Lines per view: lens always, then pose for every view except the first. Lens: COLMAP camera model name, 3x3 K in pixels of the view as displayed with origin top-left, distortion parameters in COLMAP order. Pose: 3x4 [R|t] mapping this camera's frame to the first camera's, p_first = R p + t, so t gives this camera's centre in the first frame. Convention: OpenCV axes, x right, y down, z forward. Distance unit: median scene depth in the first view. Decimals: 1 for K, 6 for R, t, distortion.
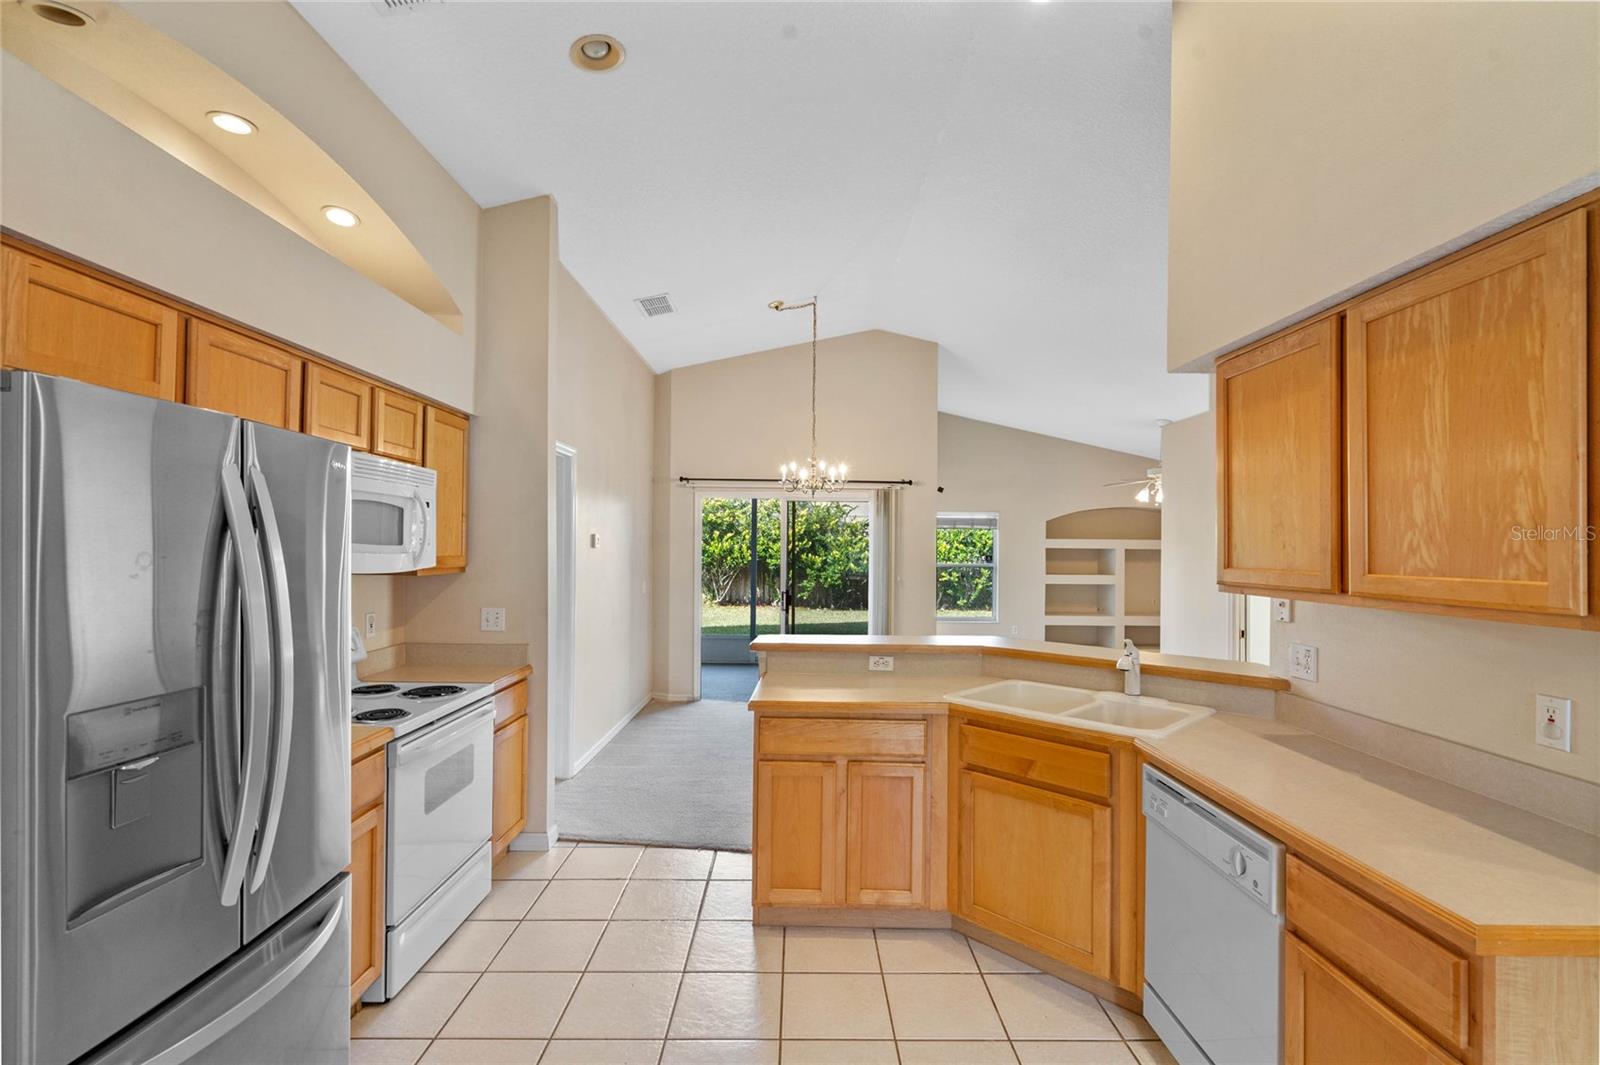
lens RADIAL K [[730.7, 0, 805.4], [0, 730.7, 544.8], [0, 0, 1]] dist [-0.000473, 0.000240]
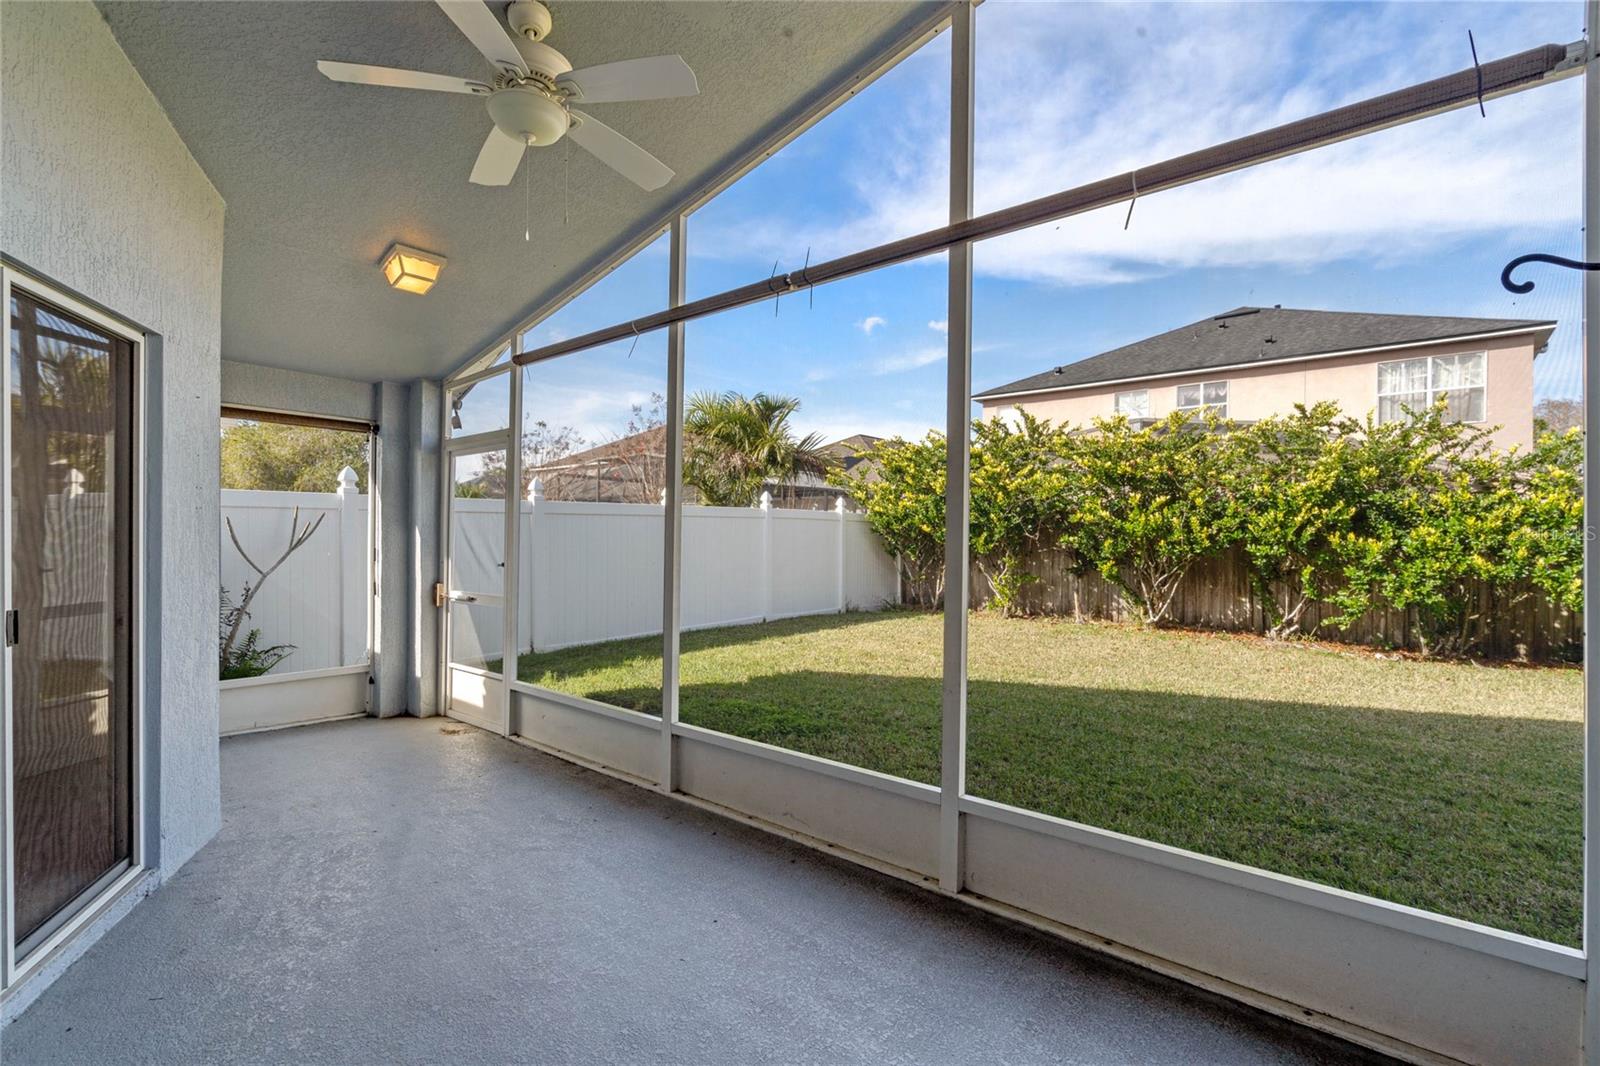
lens RADIAL K [[727.6, 0, 803.1], [0, 727.6, 540.7], [0, 0, 1]] dist [0.000249, 0.000672]
pose [[0.765737, 0.000263, -0.643154, 0.174835], [0.000809, 0.999999, 0.001372, 0.077567], [0.643153, -0.001571, 0.765736, 2.093177]]
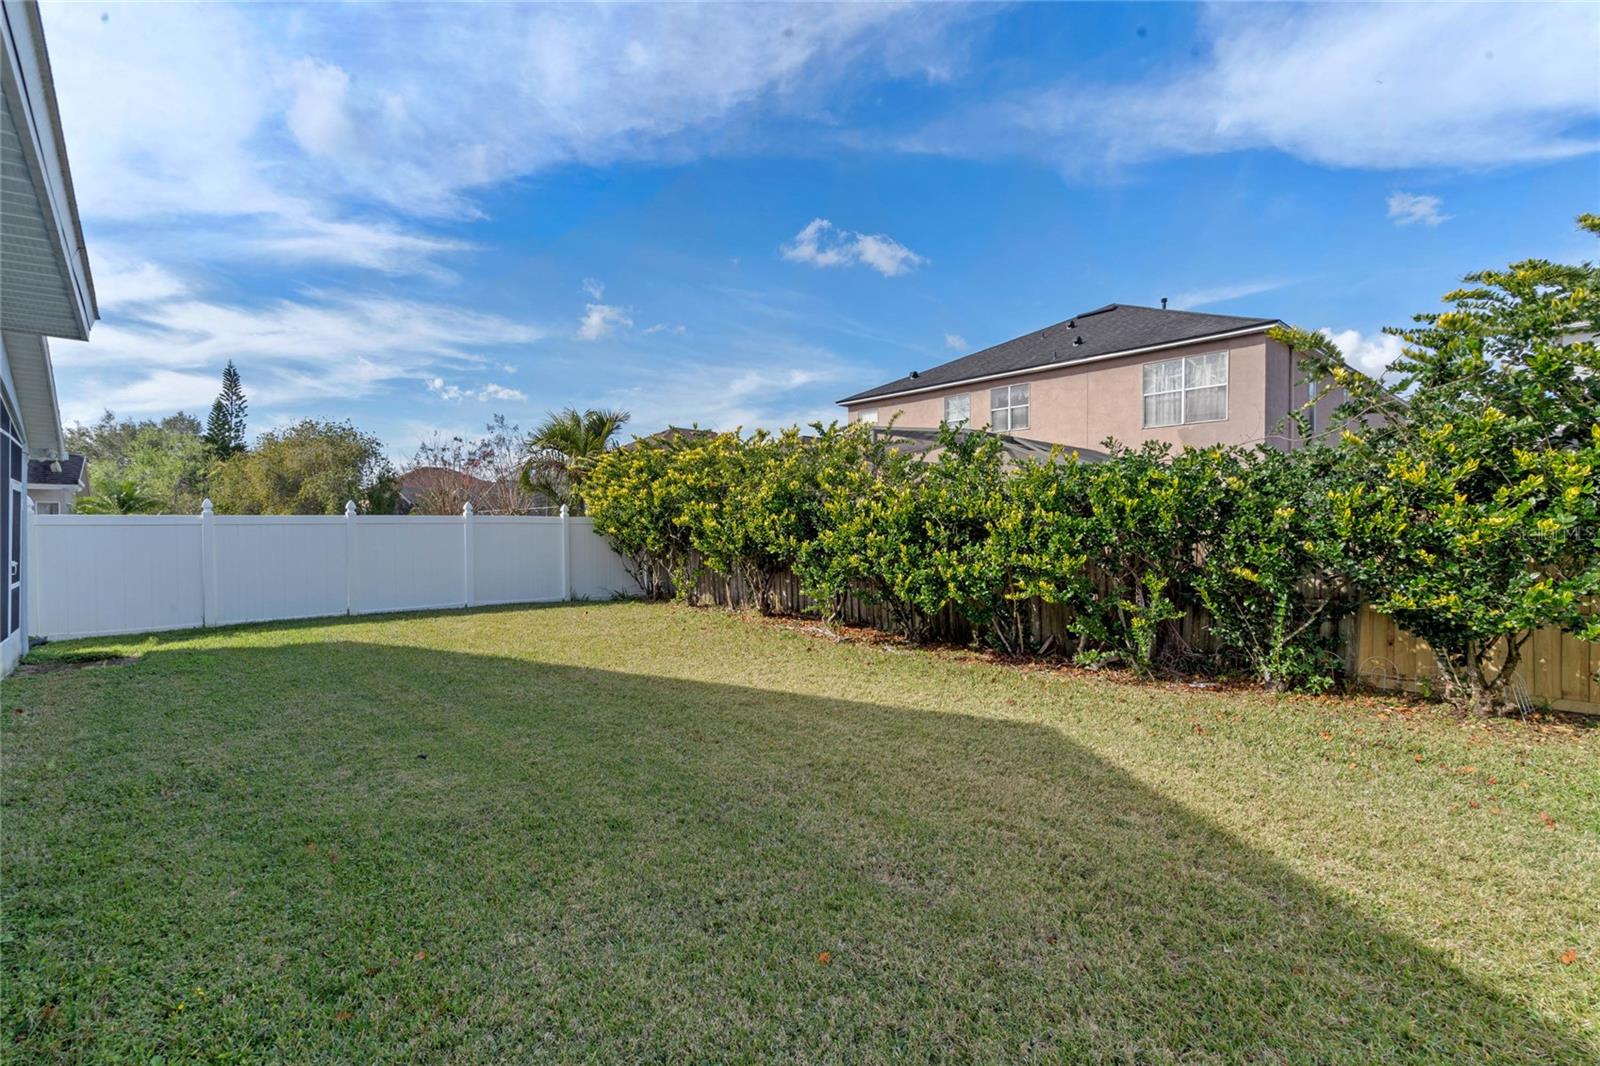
lens RADIAL K [[727.6, 0, 803.1], [0, 727.6, 540.7], [0, 0, 1]] dist [0.000249, 0.000672]
pose [[0.668468, 0.002107, -0.743738, 2.030842], [0.008722, 0.999905, 0.010672, 0.049391], [0.743690, -0.013620, 0.668386, 3.097996]]
